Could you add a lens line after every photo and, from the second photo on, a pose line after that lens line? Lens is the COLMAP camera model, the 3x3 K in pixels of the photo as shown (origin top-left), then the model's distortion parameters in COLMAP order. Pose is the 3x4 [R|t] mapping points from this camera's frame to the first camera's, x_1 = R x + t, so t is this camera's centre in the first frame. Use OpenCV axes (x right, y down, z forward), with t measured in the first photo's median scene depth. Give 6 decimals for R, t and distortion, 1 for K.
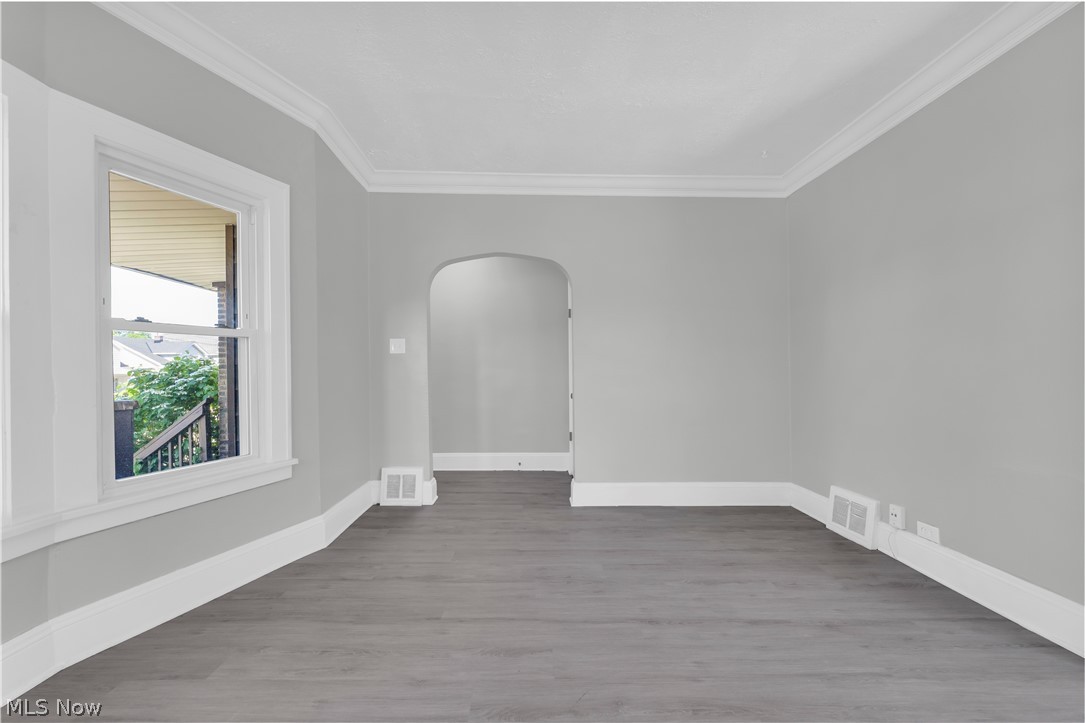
lens RADIAL K [[431.7, 0, 536.7], [0, 431.7, 367.9], [0, 0, 1]] dist [-0.002154, -0.000355]
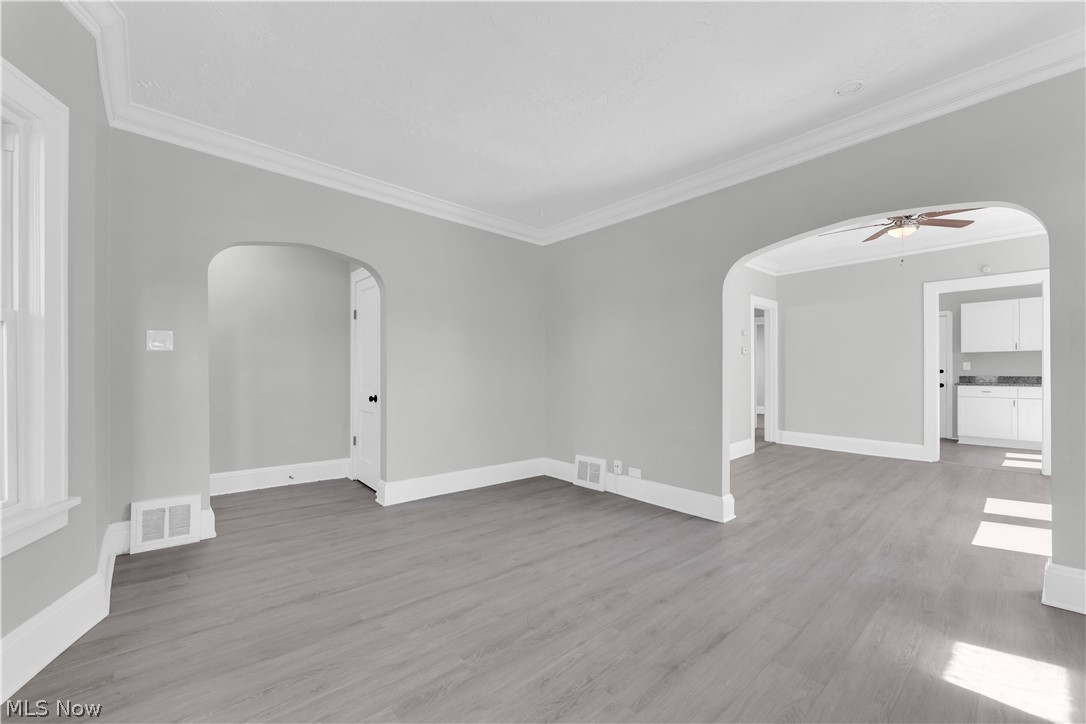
lens RADIAL K [[432.1, 0, 537.1], [0, 432.1, 369.0], [0, 0, 1]] dist [-0.002154, -0.000355]
pose [[0.763620, 0.012448, 0.645546, -0.402125], [-0.010755, 0.999921, -0.006560, -0.003407], [-0.645577, -0.001934, 0.763693, -0.023337]]
